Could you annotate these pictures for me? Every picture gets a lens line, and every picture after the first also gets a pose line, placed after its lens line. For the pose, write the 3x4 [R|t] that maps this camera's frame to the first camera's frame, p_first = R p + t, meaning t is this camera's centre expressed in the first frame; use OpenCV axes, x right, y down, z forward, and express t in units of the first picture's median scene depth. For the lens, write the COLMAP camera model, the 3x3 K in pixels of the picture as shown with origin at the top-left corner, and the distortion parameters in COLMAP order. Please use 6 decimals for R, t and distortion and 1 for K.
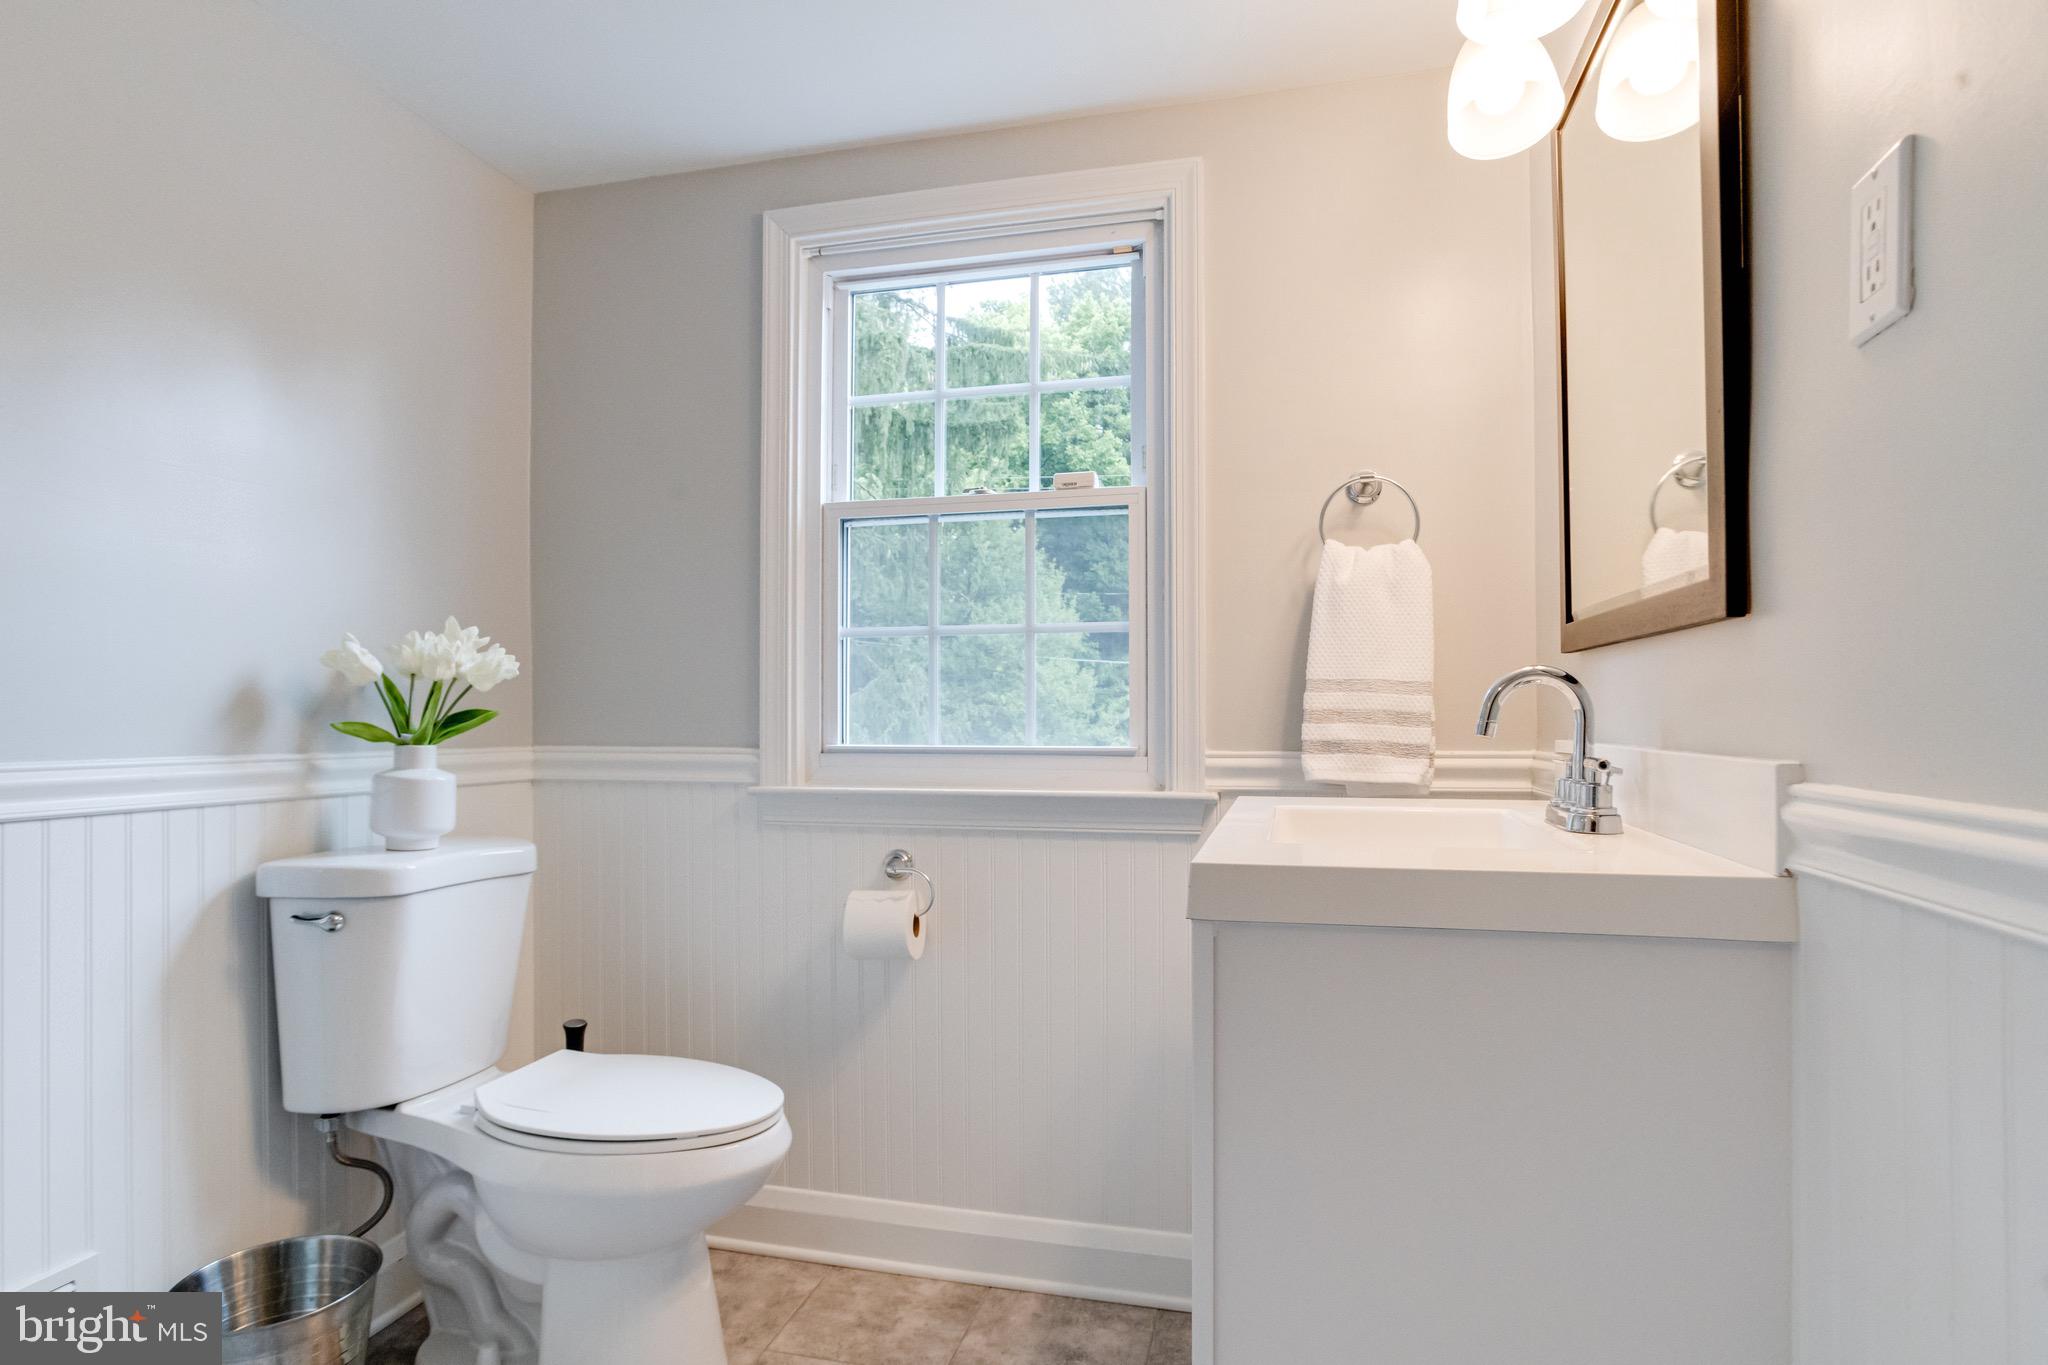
lens RADIAL K [[1029.0, 0, 1031.4], [0, 1029.0, 677.0], [0, 0, 1]] dist [-0.041288, 0.016468]
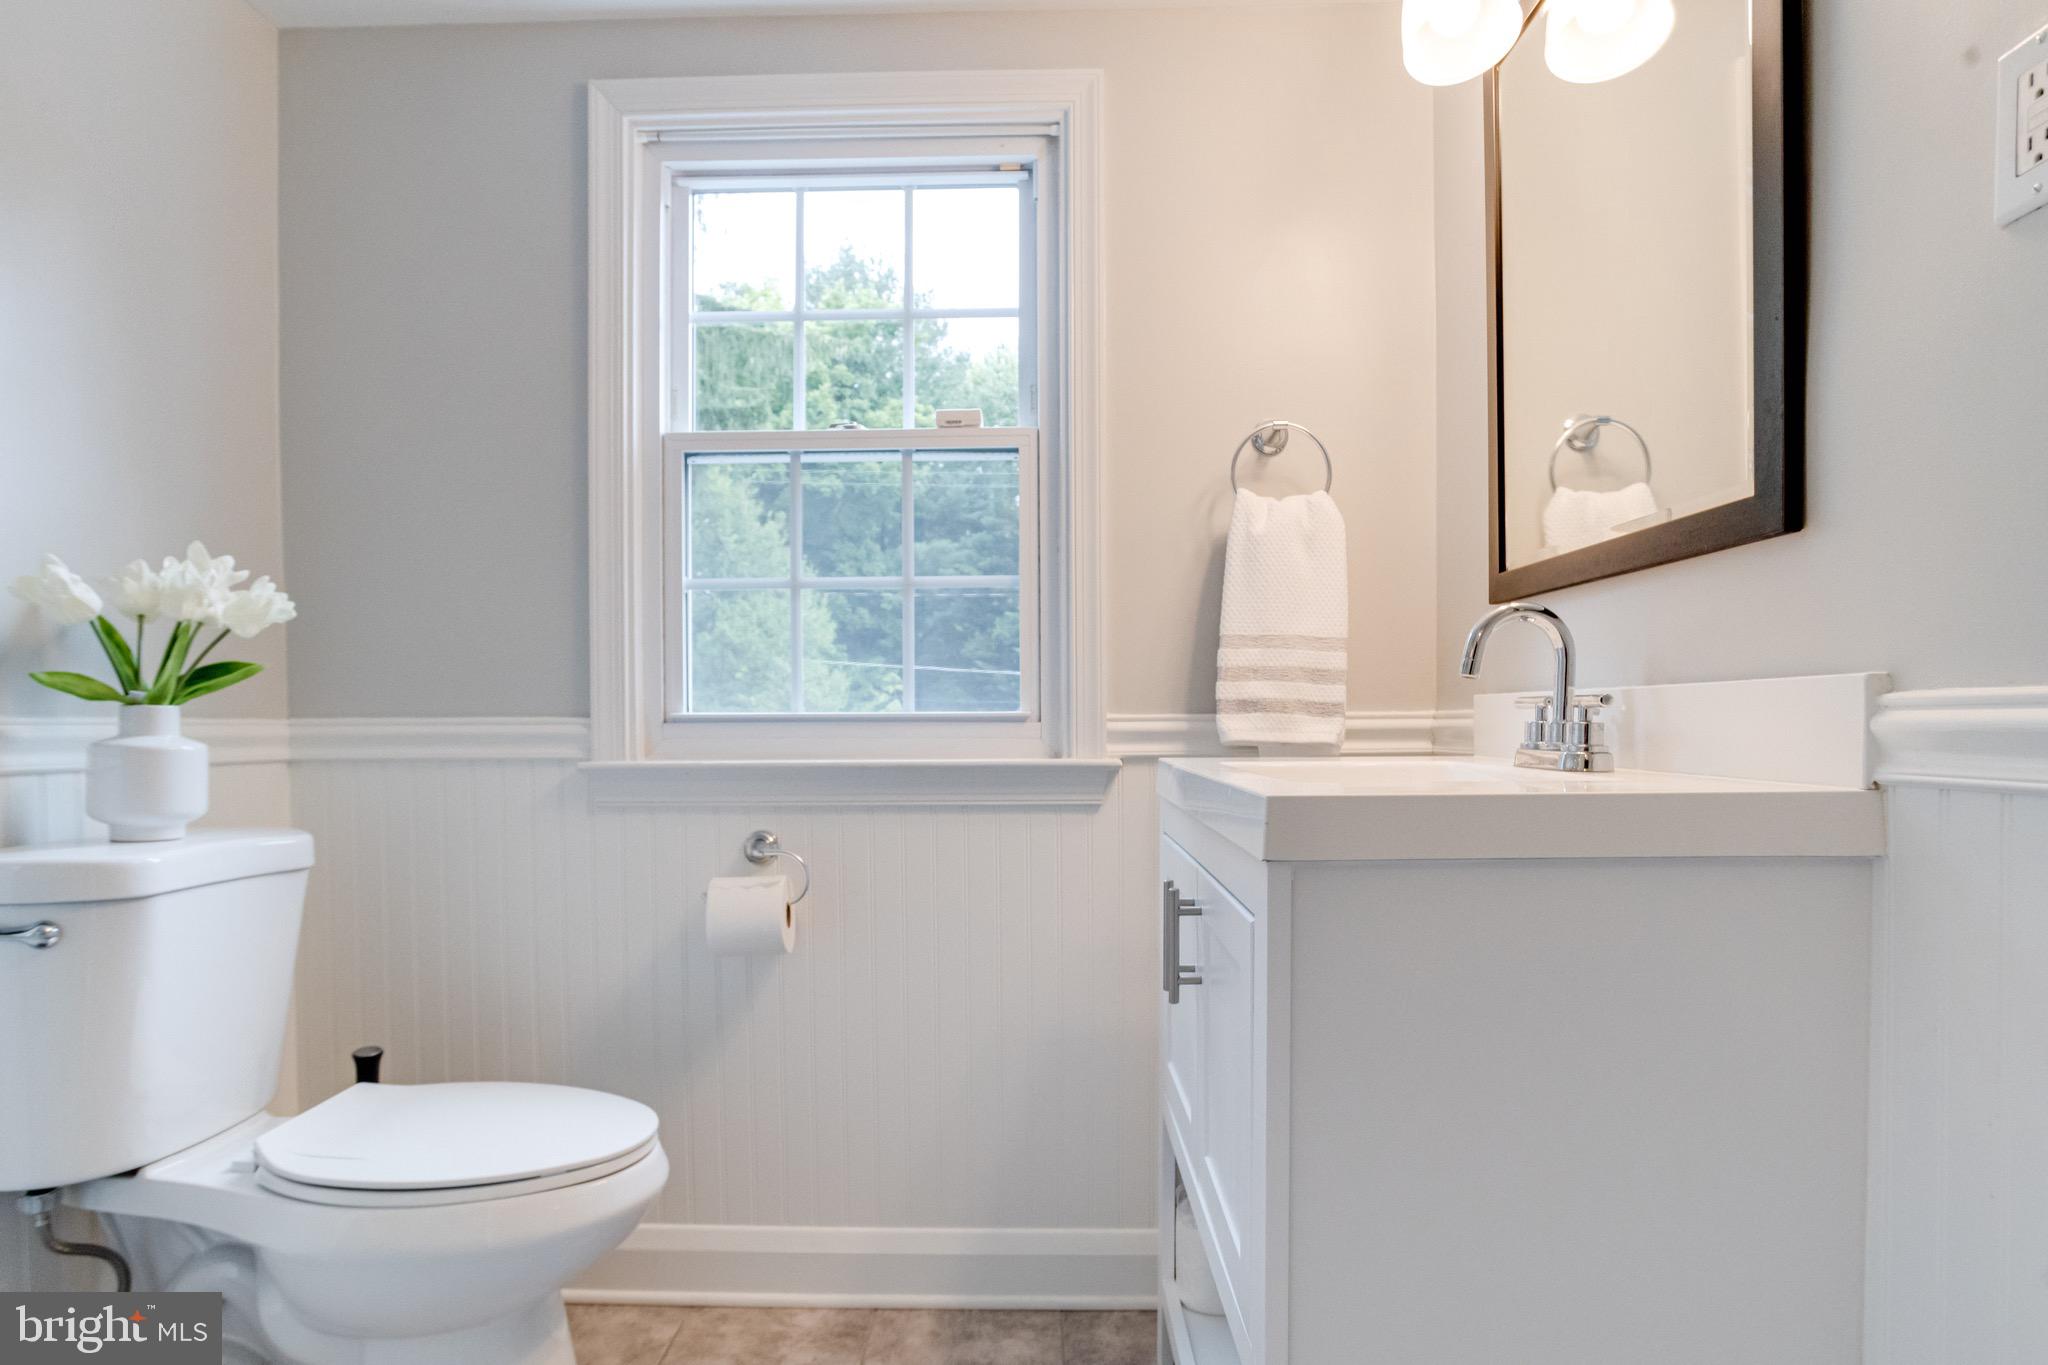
lens RADIAL K [[1029.0, 0, 958.4], [0, 1029.0, 722.7], [0, 0, 1]] dist [-0.041288, 0.016468]
pose [[0.978426, -0.003734, 0.206562, -0.157792], [-0.002438, 0.999558, 0.029619, 0.053561], [-0.206582, -0.029483, 0.977985, 0.119229]]
